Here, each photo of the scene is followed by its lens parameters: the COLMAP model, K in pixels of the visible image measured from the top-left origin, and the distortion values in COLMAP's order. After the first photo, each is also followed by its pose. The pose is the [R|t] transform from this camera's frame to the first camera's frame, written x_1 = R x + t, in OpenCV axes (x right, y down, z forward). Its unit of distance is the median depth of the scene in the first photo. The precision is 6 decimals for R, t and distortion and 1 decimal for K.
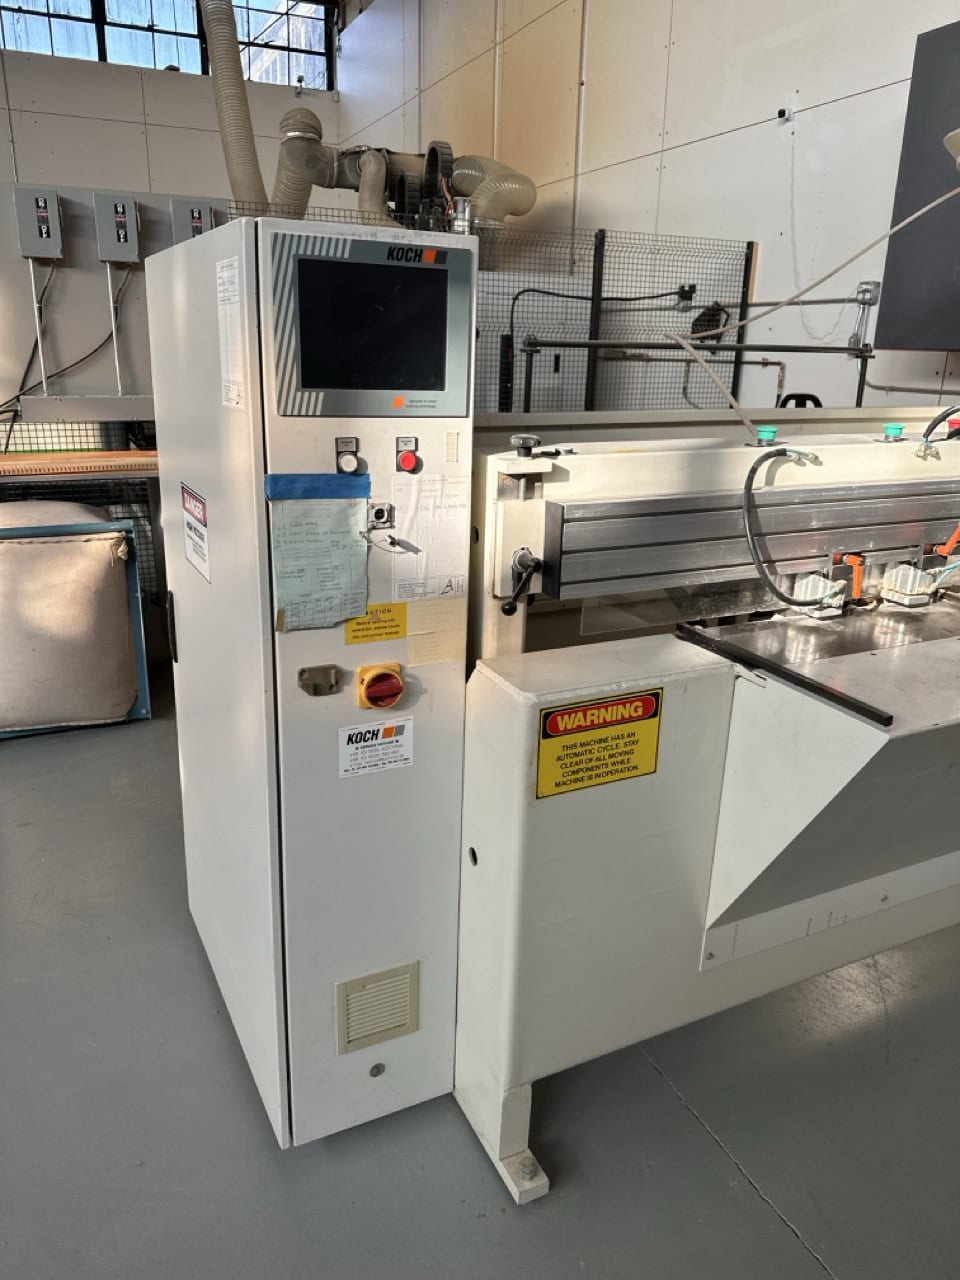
lens RADIAL K [[901.7, 0, 476.8], [0, 901.7, 621.2], [0, 0, 1]] dist [0.023074, -0.036123]
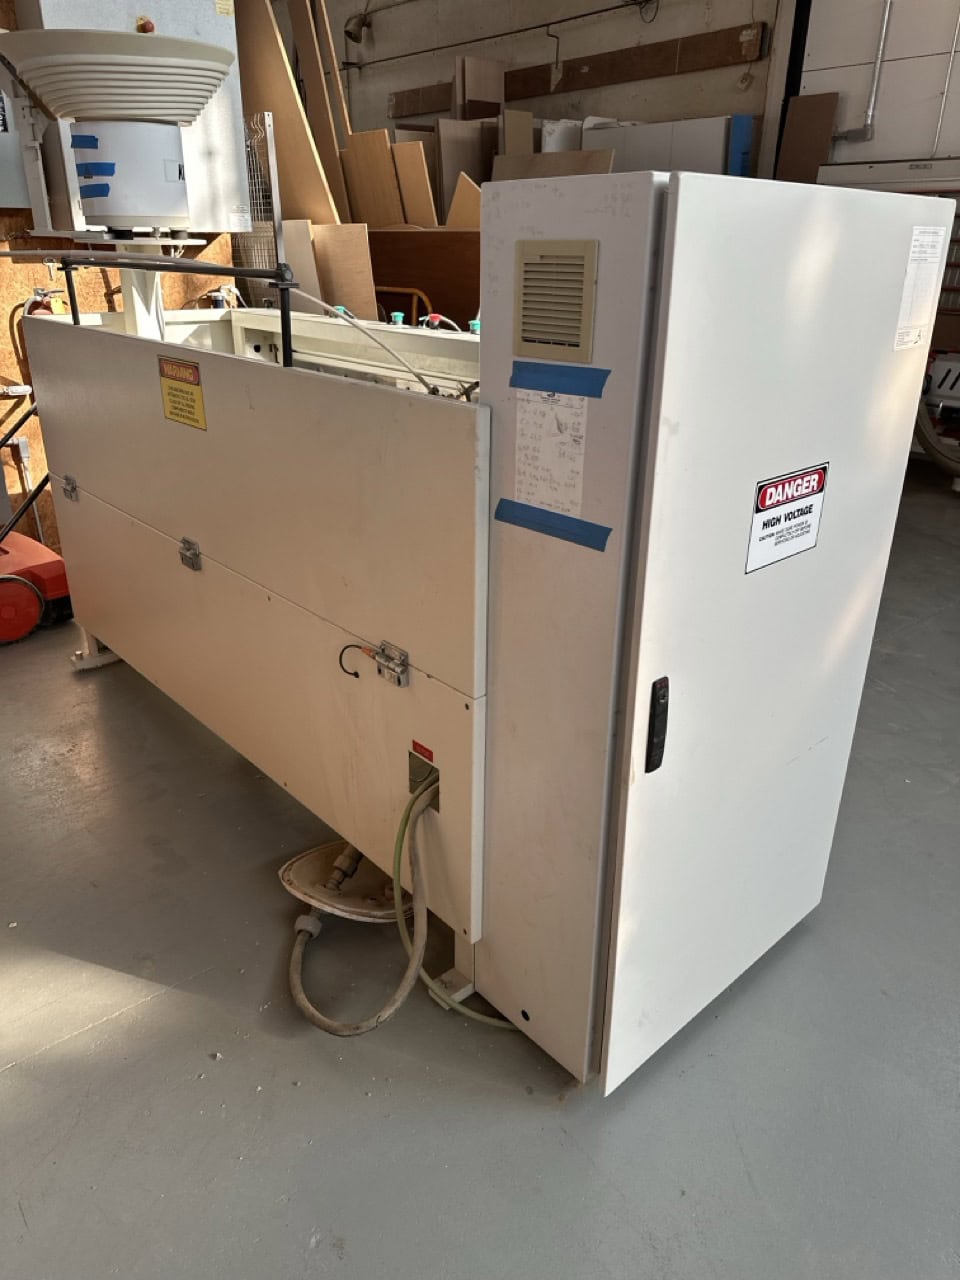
lens RADIAL K [[907.5, 0, 480.0], [0, 907.5, 640.0], [0, 0, 1]] dist [0.003902, 0.000877]
pose [[-0.275244, -0.406073, 0.871405, -1.231063], [0.264570, 0.839422, 0.474736, -0.587594], [-0.924253, 0.361215, -0.123611, 1.667183]]
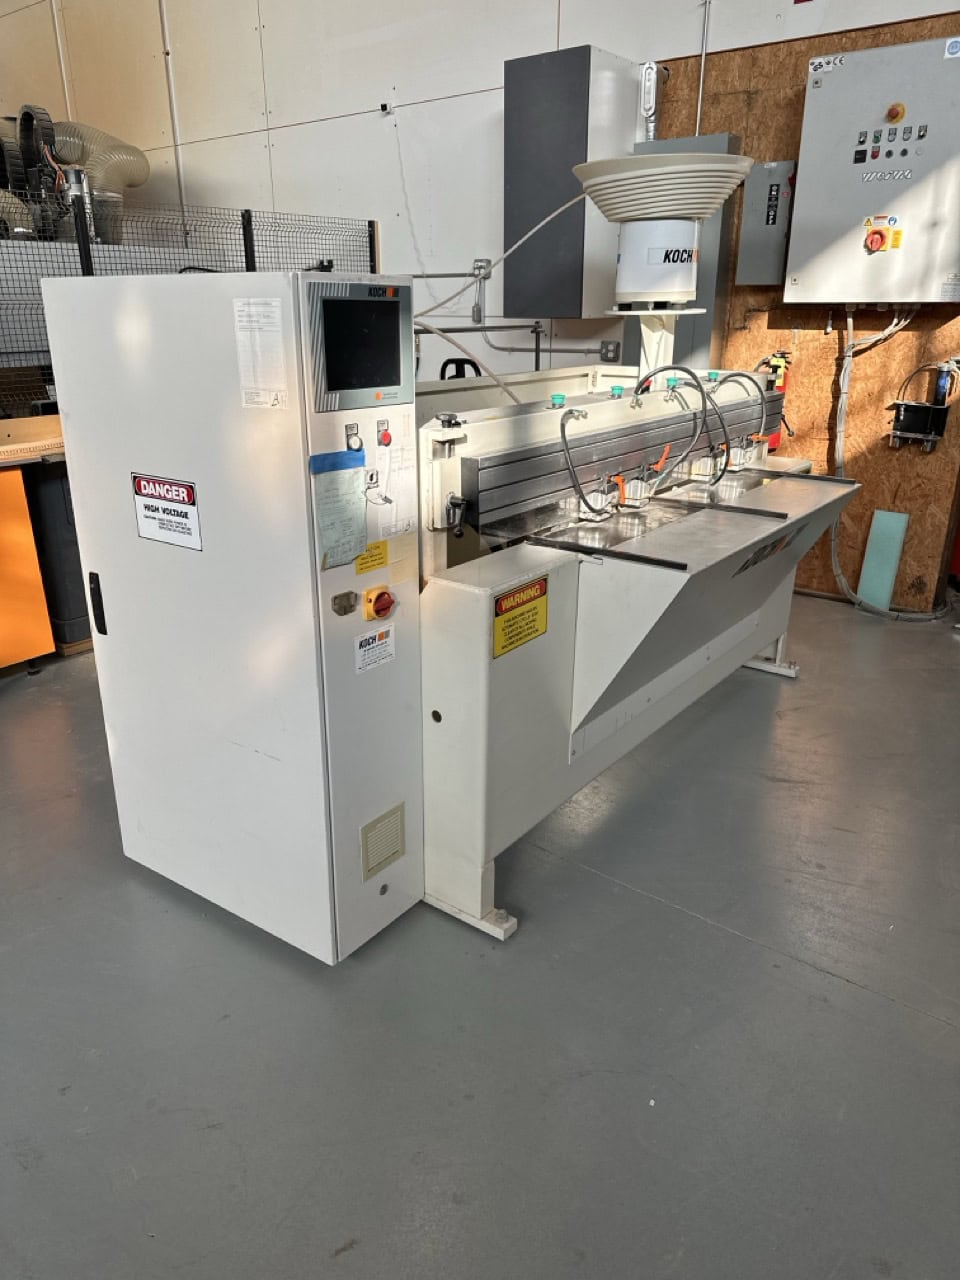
lens RADIAL K [[904.7, 0, 480.0], [0, 904.7, 640.0], [0, 0, 1]] dist [0.000576, -0.023588]
pose [[0.887279, -0.180936, 0.424261, -0.560464], [0.153293, 0.983236, 0.098736, 0.015098], [-0.435014, -0.022570, 0.900141, -0.318774]]
